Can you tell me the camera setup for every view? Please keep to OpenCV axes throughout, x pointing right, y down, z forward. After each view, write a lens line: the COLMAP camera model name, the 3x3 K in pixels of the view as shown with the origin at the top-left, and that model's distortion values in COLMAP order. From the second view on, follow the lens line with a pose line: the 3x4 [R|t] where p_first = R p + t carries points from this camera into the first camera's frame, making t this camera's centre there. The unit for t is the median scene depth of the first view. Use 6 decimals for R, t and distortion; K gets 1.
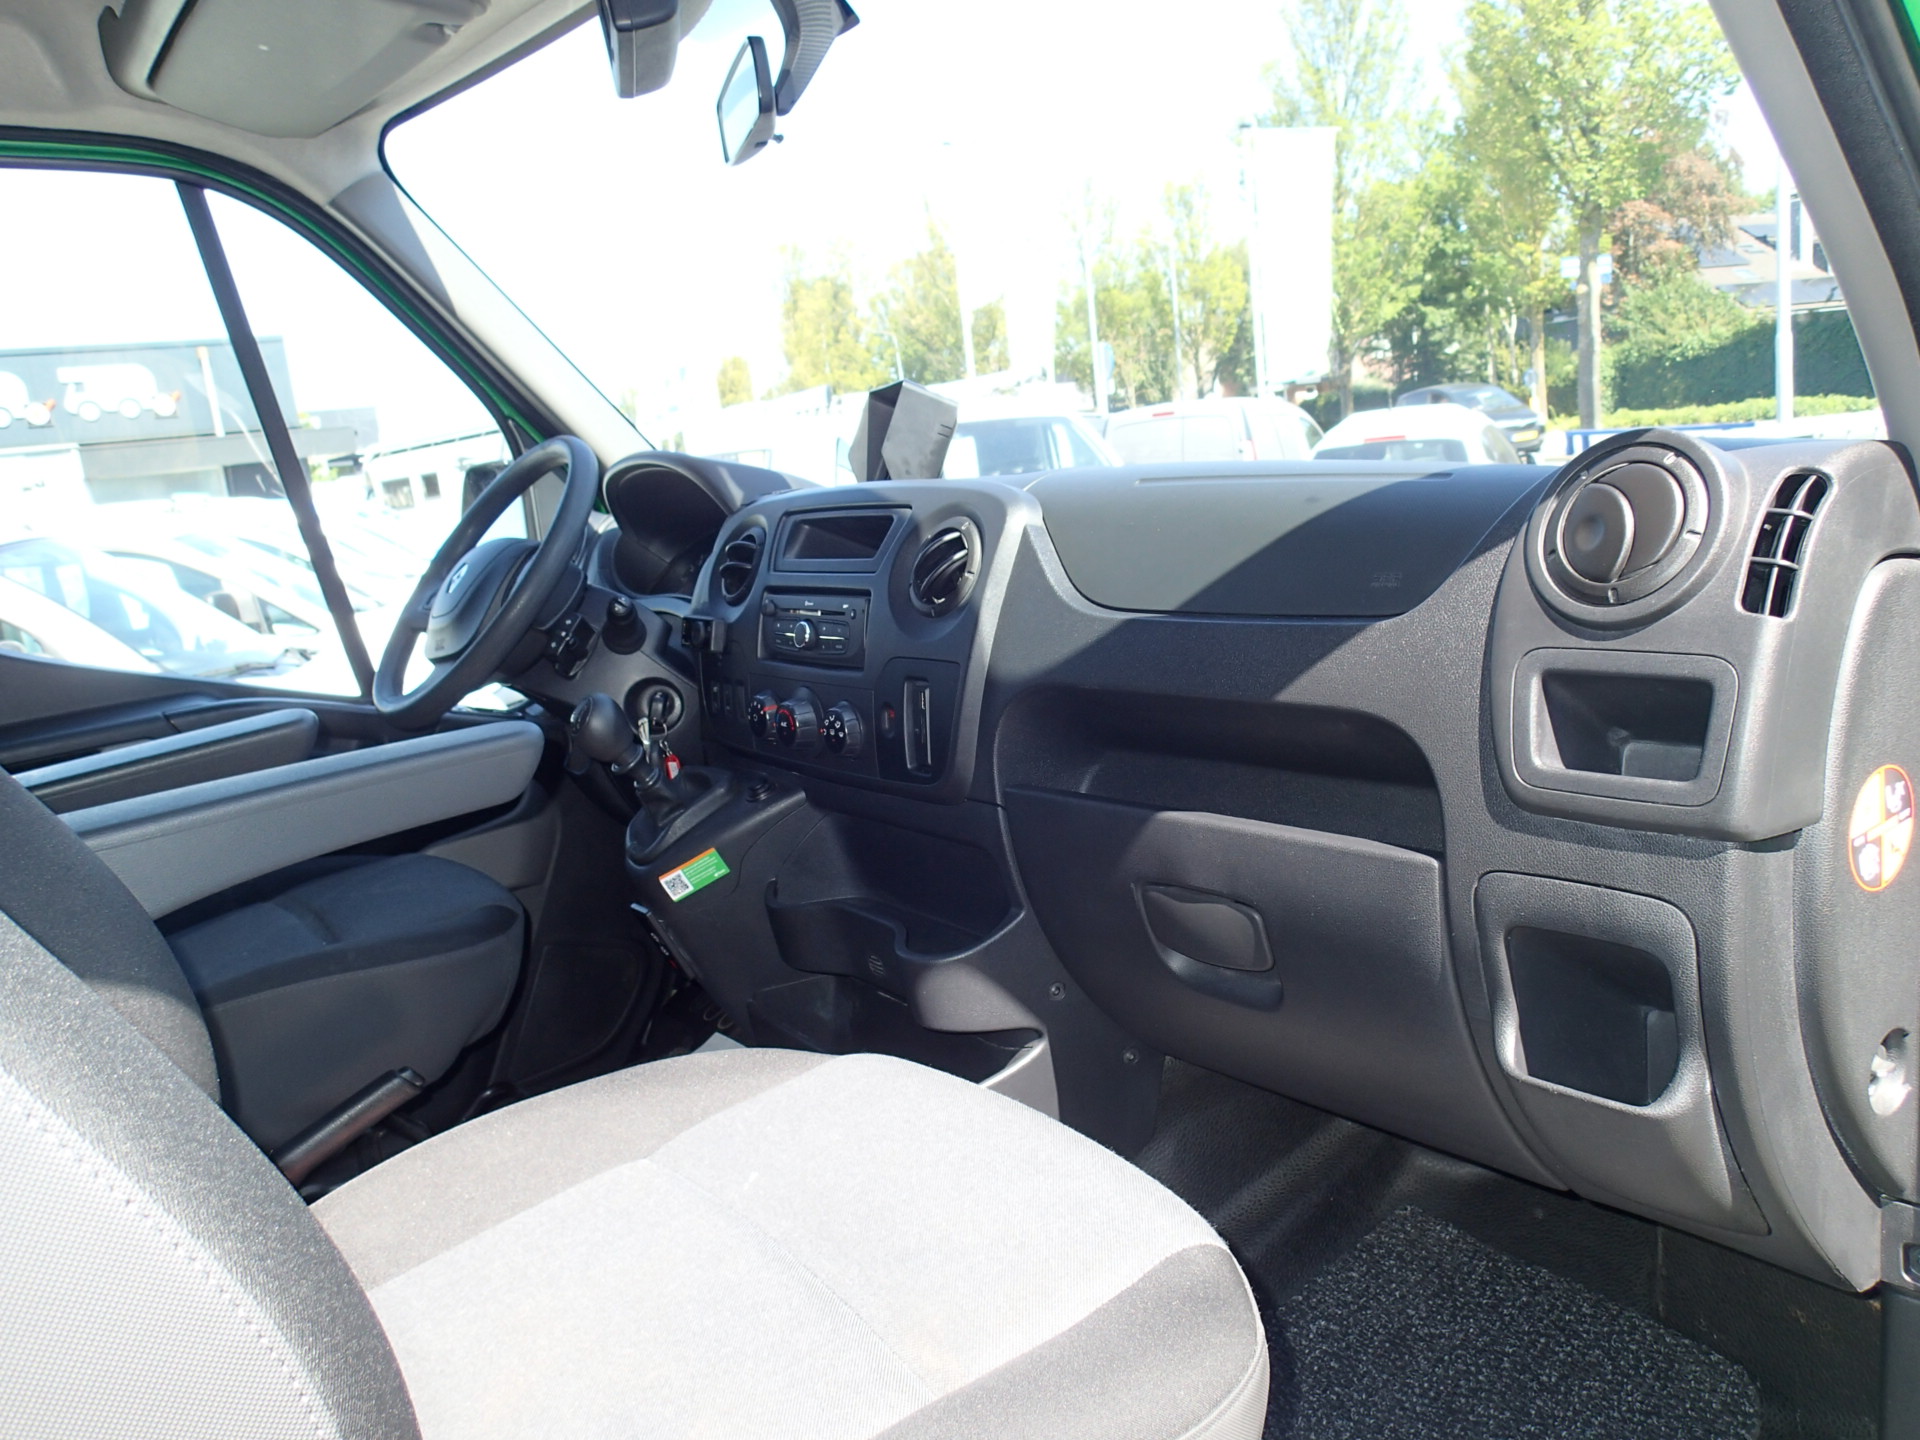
lens RADIAL K [[1427.5, 0, 968.1], [0, 1427.5, 714.4], [0, 0, 1]] dist [0.011364, -0.009886]
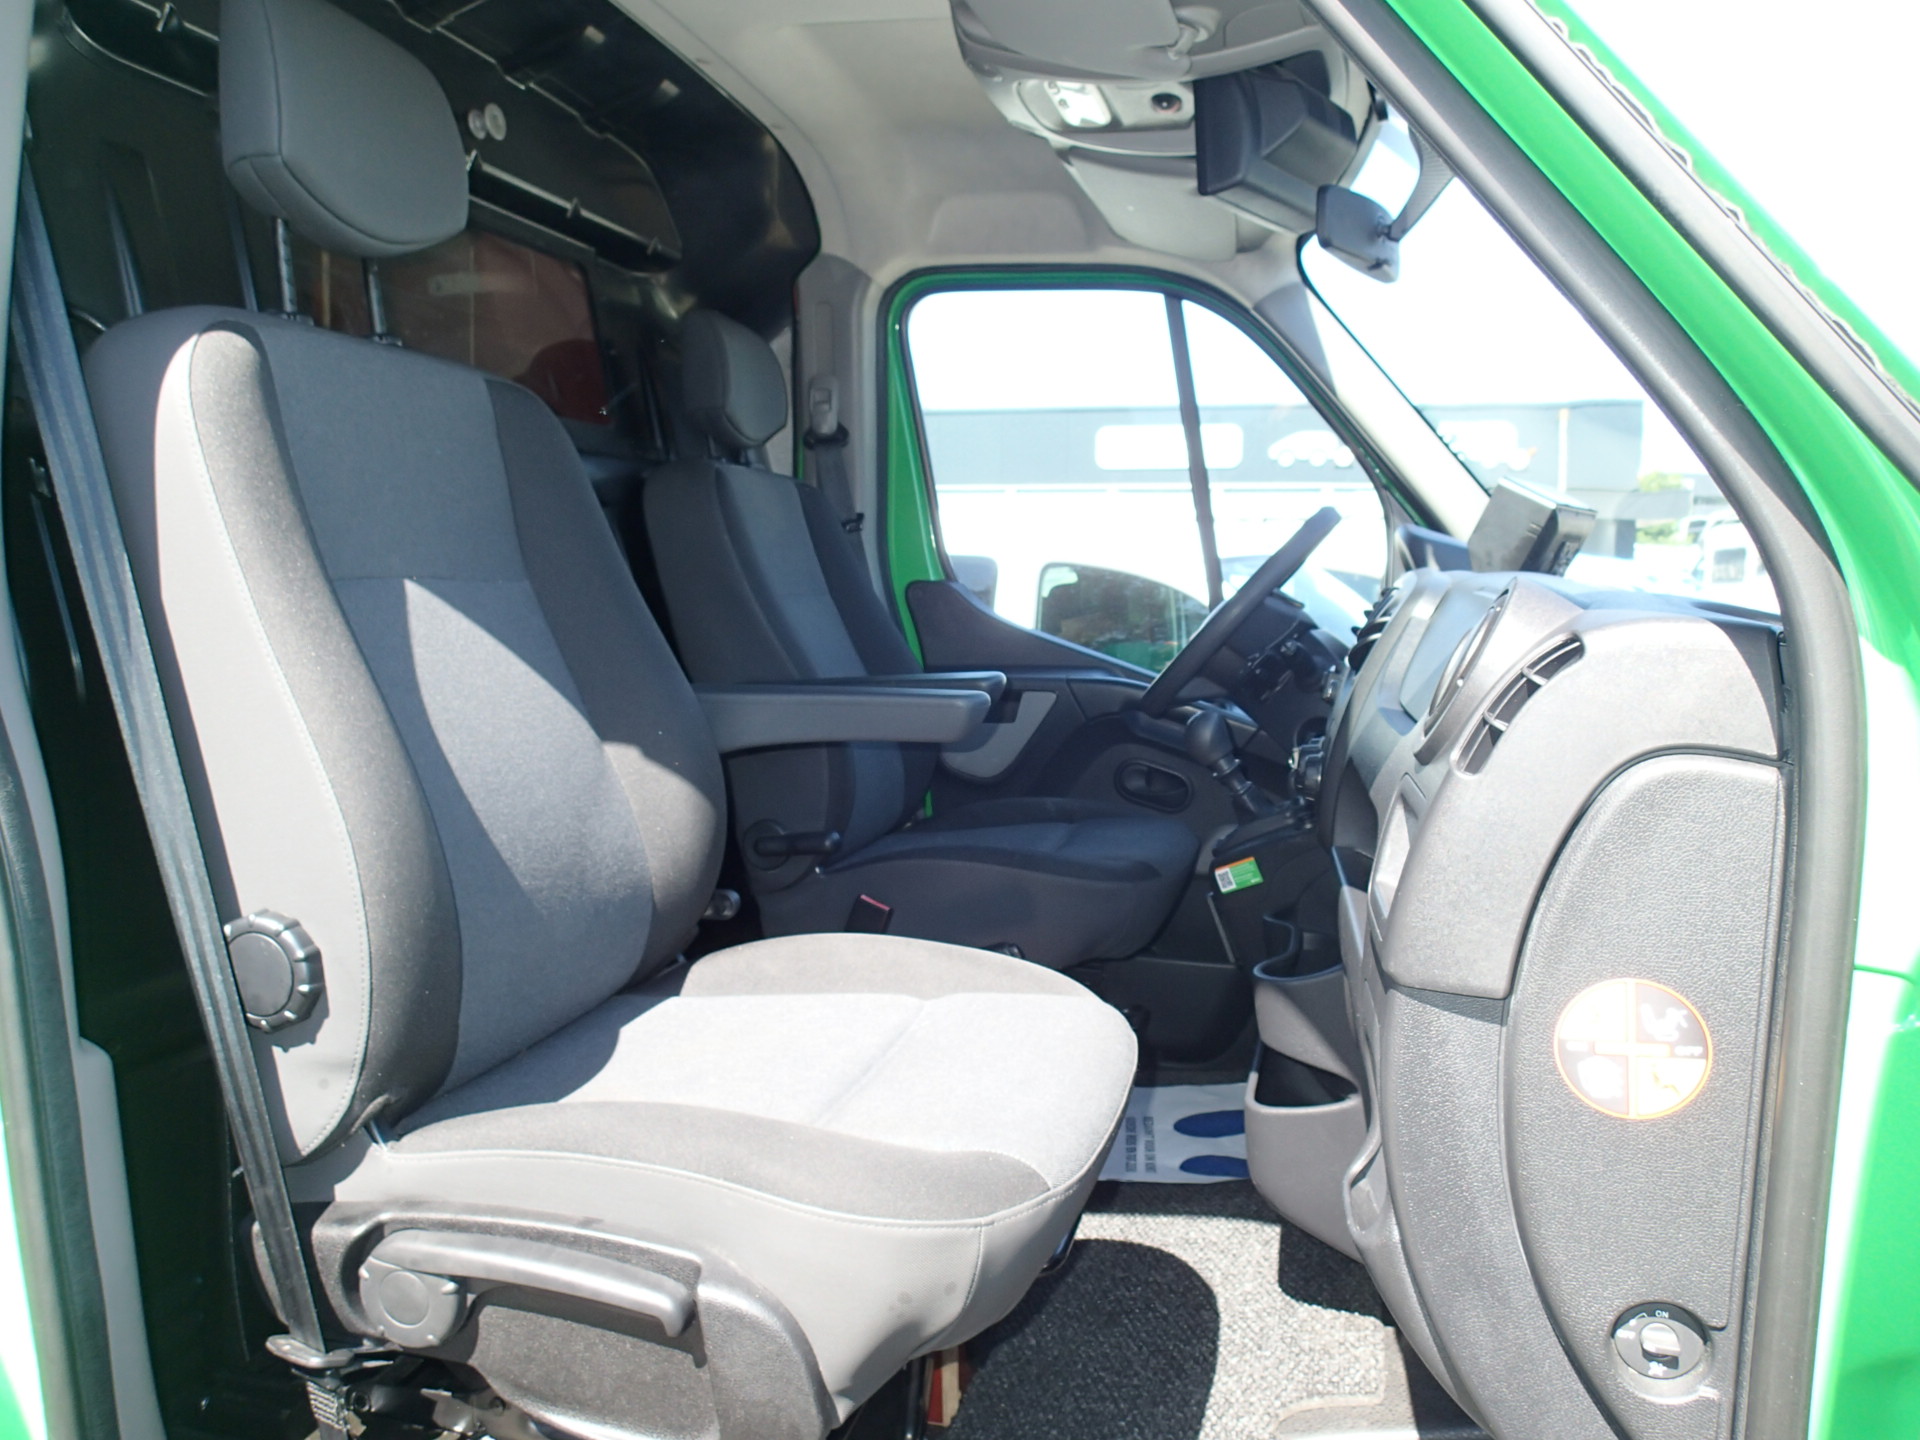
lens RADIAL K [[1418.3, 0, 971.4], [0, 1418.3, 716.5], [0, 0, 1]] dist [0.004809, -0.008402]
pose [[0.632231, 0.202042, -0.747973, 0.519790], [-0.228554, 0.971074, 0.069119, -0.046204], [0.740302, 0.127253, 0.660121, 0.044175]]
